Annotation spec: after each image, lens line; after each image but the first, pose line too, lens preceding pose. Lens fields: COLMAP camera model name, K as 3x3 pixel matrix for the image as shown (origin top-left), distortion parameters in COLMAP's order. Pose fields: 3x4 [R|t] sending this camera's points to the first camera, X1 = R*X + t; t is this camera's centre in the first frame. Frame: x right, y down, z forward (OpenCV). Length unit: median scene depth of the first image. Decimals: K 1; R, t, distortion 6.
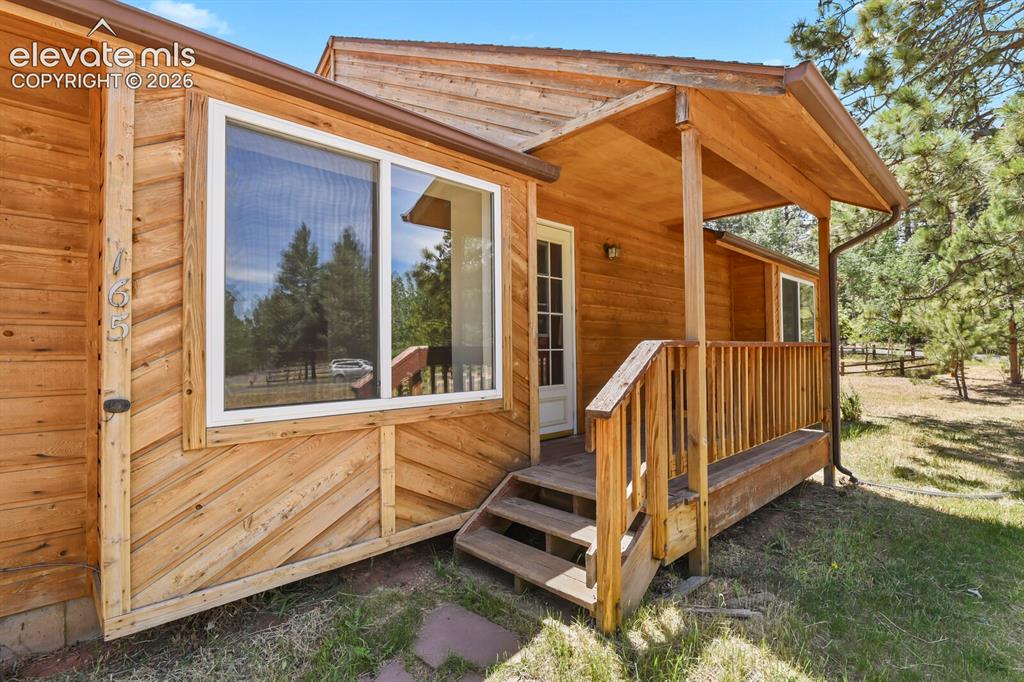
lens RADIAL K [[495.2, 0, 519.4], [0, 495.2, 340.6], [0, 0, 1]] dist [-0.010457, -0.002808]
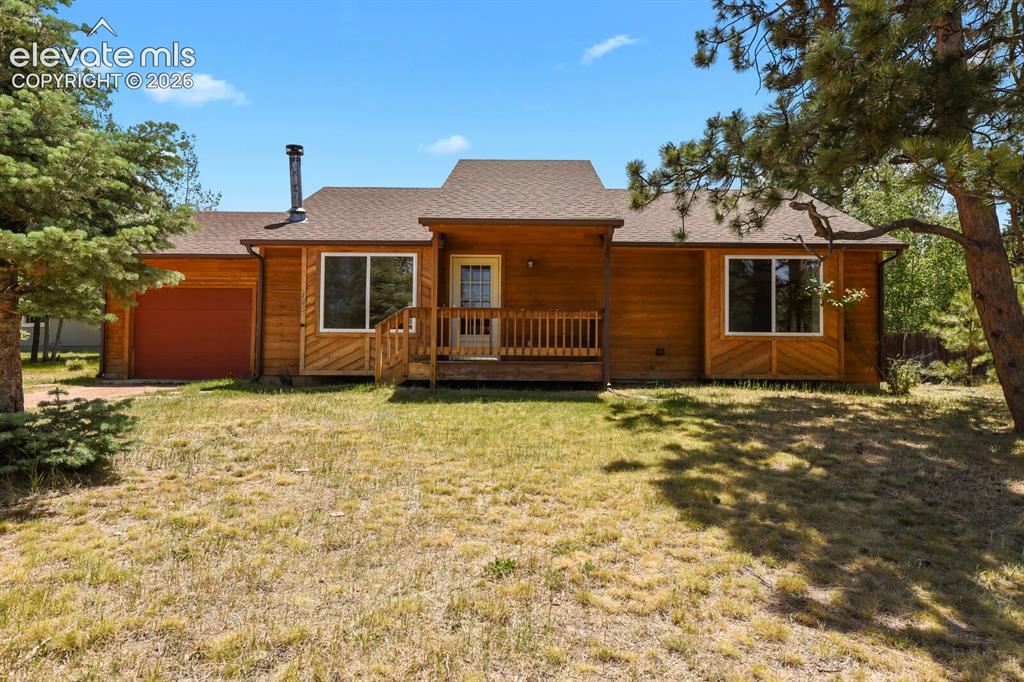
lens RADIAL K [[637.9, 0, 512.9], [0, 637.9, 349.2], [0, 0, 1]] dist [0.004136, 0.000250]
pose [[0.710445, 0.003214, -0.703745, 3.421000], [-0.000322, 0.999991, 0.004243, 0.233712], [0.703752, -0.002788, 0.710440, -1.337930]]
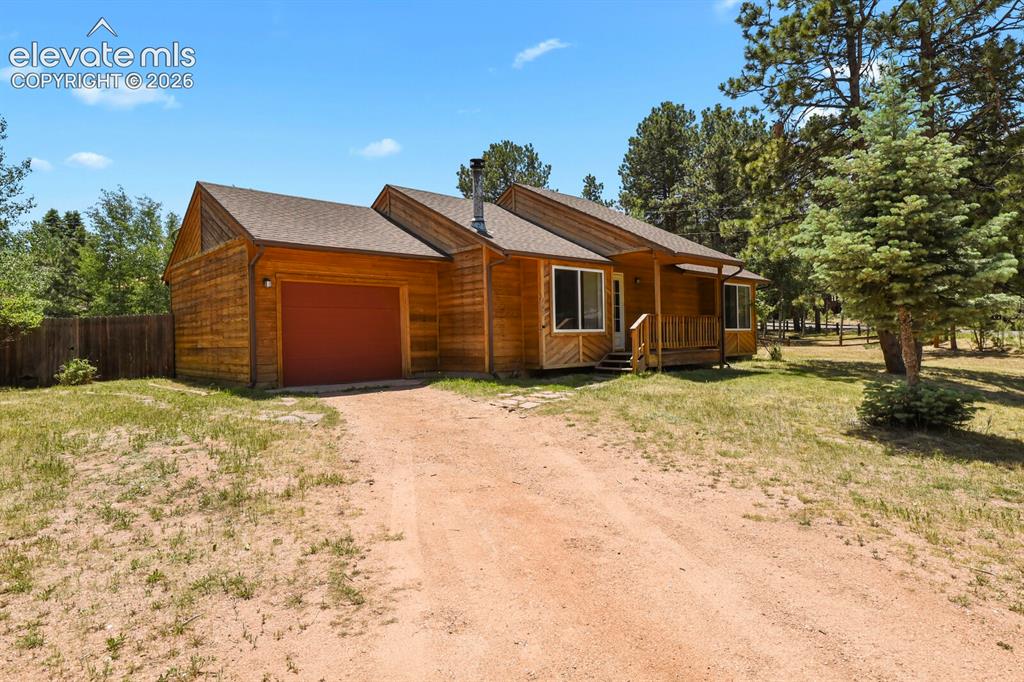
lens RADIAL K [[600.5, 0, 510.2], [0, 600.5, 339.4], [0, 0, 1]] dist [-0.004715, -0.000096]
pose [[0.998897, -0.010120, -0.045847, -0.622752], [0.010984, 0.999766, 0.018623, 0.101876], [0.045648, -0.019106, 0.998775, -3.985322]]
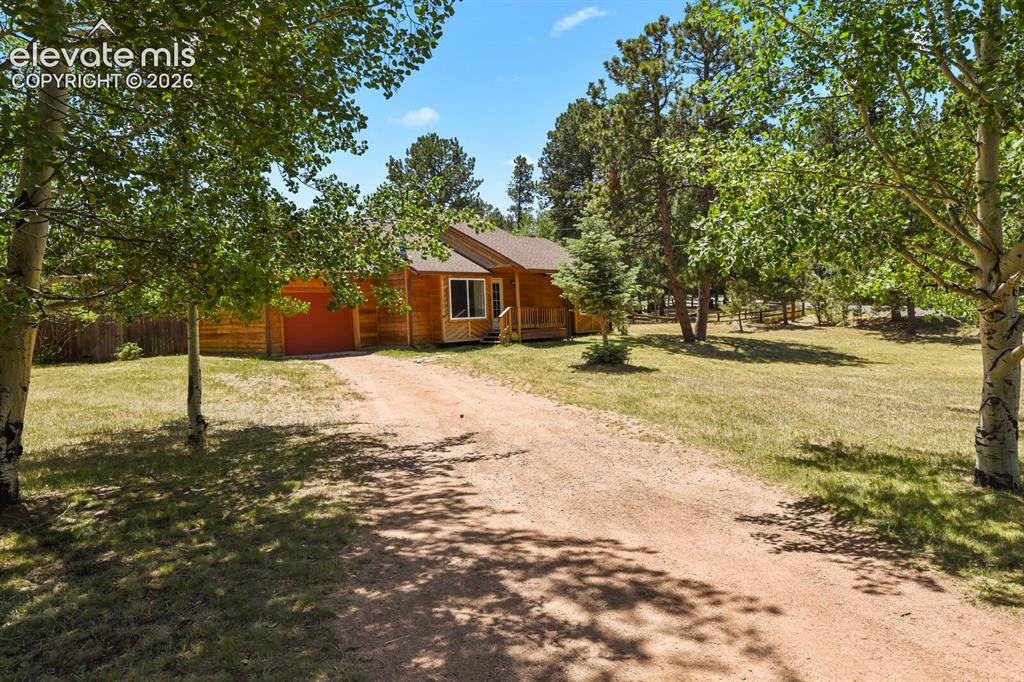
lens RADIAL K [[700.6, 0, 520.2], [0, 700.6, 342.0], [0, 0, 1]] dist [0.034271, 0.000585]
pose [[0.998499, -0.028779, 0.046609, -0.036319], [0.026173, 0.998111, 0.055582, -0.053076], [-0.048121, -0.054278, 0.997366, -8.178648]]
